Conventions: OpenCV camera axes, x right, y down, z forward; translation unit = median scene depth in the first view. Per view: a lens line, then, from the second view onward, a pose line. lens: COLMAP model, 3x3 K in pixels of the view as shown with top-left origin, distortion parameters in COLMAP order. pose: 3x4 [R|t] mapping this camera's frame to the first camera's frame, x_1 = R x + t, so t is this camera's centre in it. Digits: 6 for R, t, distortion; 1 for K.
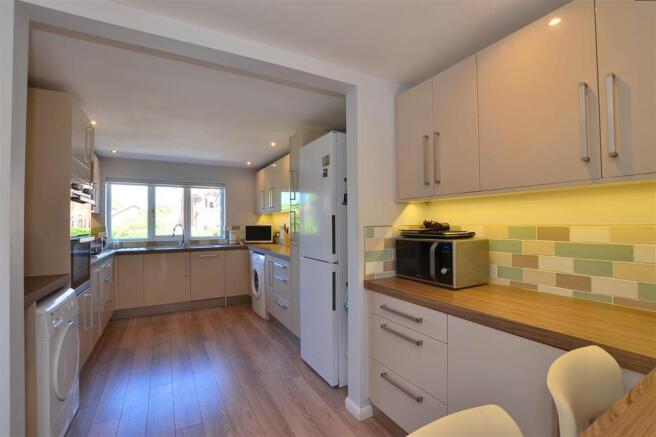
lens RADIAL K [[292.6, 0, 323.9], [0, 292.6, 219.9], [0, 0, 1]] dist [-0.005165, -0.000096]
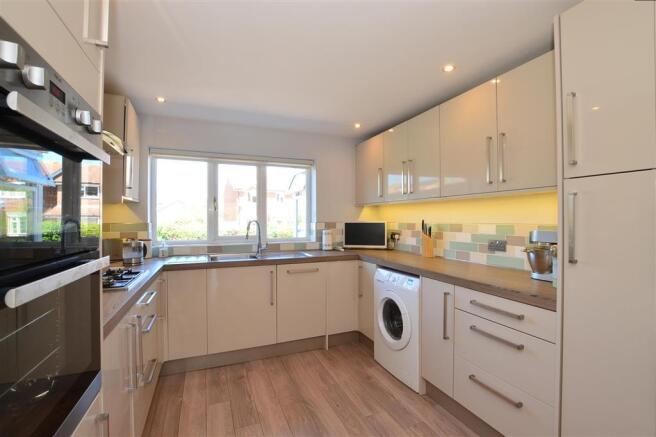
lens RADIAL K [[292.6, 0, 331.8], [0, 292.6, 218.2], [0, 0, 1]] dist [-0.005165, -0.000096]
pose [[0.996209, 0.007335, -0.086682, -0.259295], [-0.006525, 0.999932, 0.009624, 0.003753], [0.086747, -0.009022, 0.996190, 0.353235]]
